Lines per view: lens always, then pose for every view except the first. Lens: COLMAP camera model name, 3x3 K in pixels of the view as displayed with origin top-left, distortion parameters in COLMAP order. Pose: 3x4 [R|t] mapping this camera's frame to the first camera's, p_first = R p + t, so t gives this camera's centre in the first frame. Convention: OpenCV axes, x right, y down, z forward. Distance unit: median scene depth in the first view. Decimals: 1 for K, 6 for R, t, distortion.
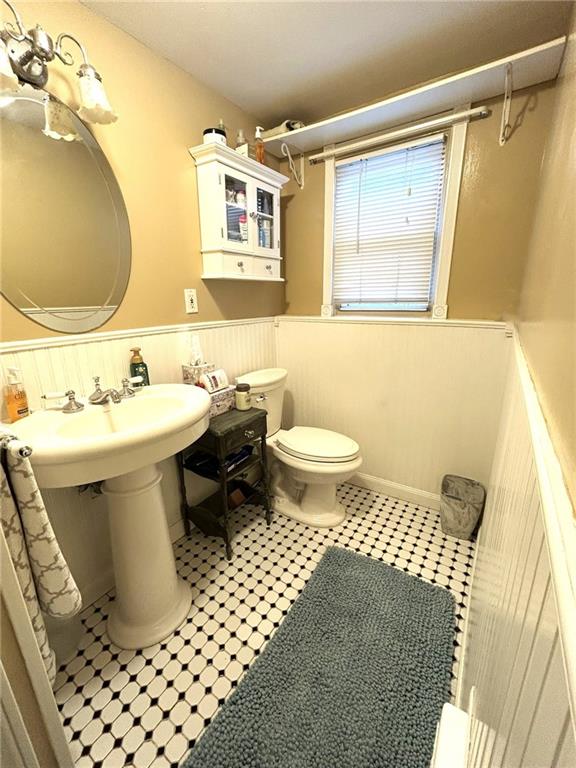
lens RADIAL K [[322.3, 0, 287.7], [0, 322.3, 384.8], [0, 0, 1]] dist [-0.006751, -0.000116]
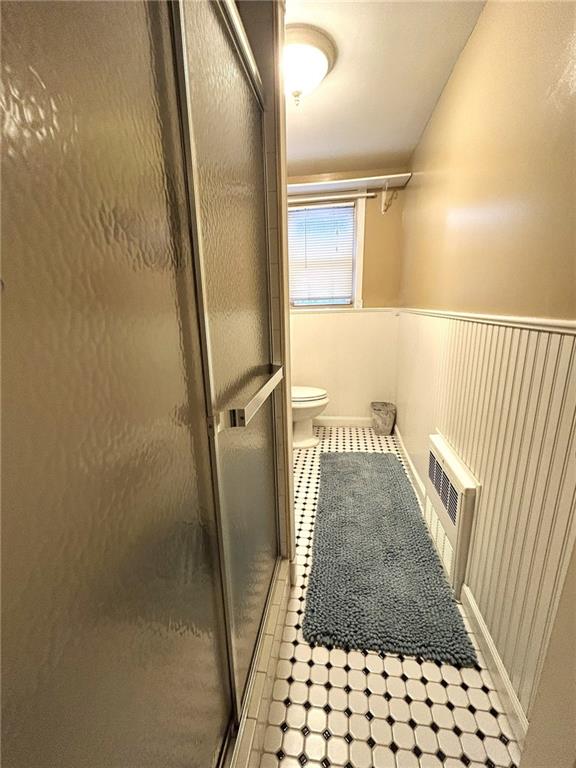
lens RADIAL K [[322.3, 0, 288.1], [0, 322.3, 384.4], [0, 0, 1]] dist [-0.006751, -0.000116]
pose [[0.909710, -0.105357, 0.401655, -0.613739], [0.121024, 0.992554, -0.013753, 0.177670], [-0.397216, 0.061122, 0.915688, -0.387664]]
